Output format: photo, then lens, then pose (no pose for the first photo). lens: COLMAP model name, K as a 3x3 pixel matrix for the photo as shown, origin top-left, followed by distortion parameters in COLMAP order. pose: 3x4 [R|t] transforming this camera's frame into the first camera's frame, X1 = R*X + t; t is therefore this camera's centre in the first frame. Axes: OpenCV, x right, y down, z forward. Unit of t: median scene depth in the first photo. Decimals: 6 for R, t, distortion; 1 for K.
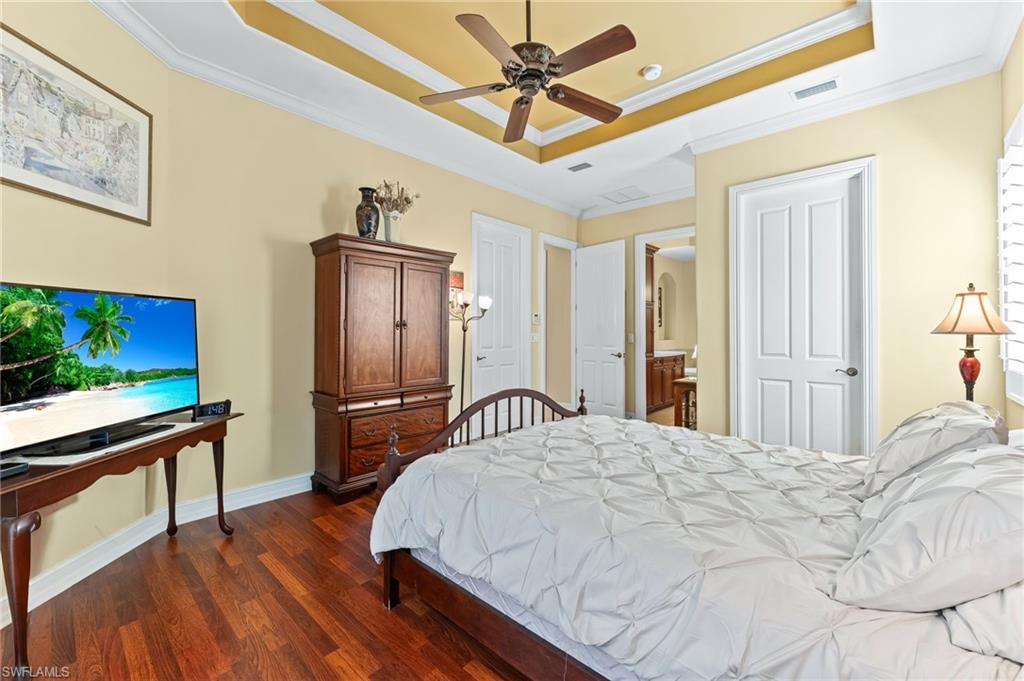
lens RADIAL K [[413.4, 0, 514.3], [0, 413.4, 330.7], [0, 0, 1]] dist [-0.002163, 0.000924]
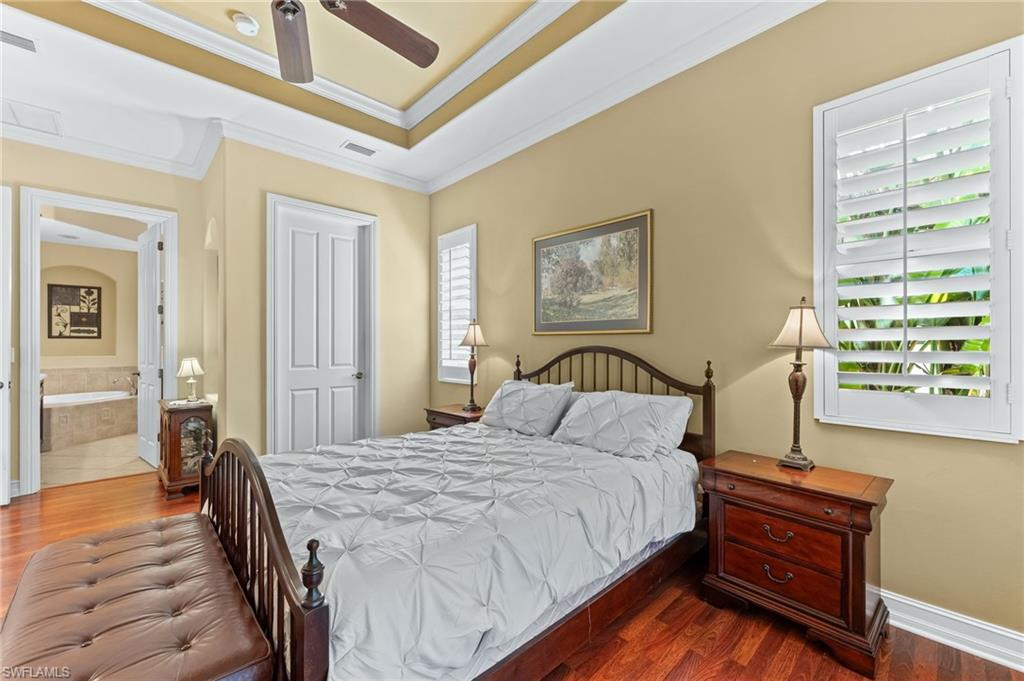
lens RADIAL K [[413.4, 0, 505.6], [0, 413.4, 347.2], [0, 0, 1]] dist [-0.002163, 0.000924]
pose [[0.089813, -0.009943, 0.995909, -0.429675], [-0.006145, 0.999926, 0.010538, -0.006357], [-0.995940, -0.007066, 0.089745, 0.414394]]
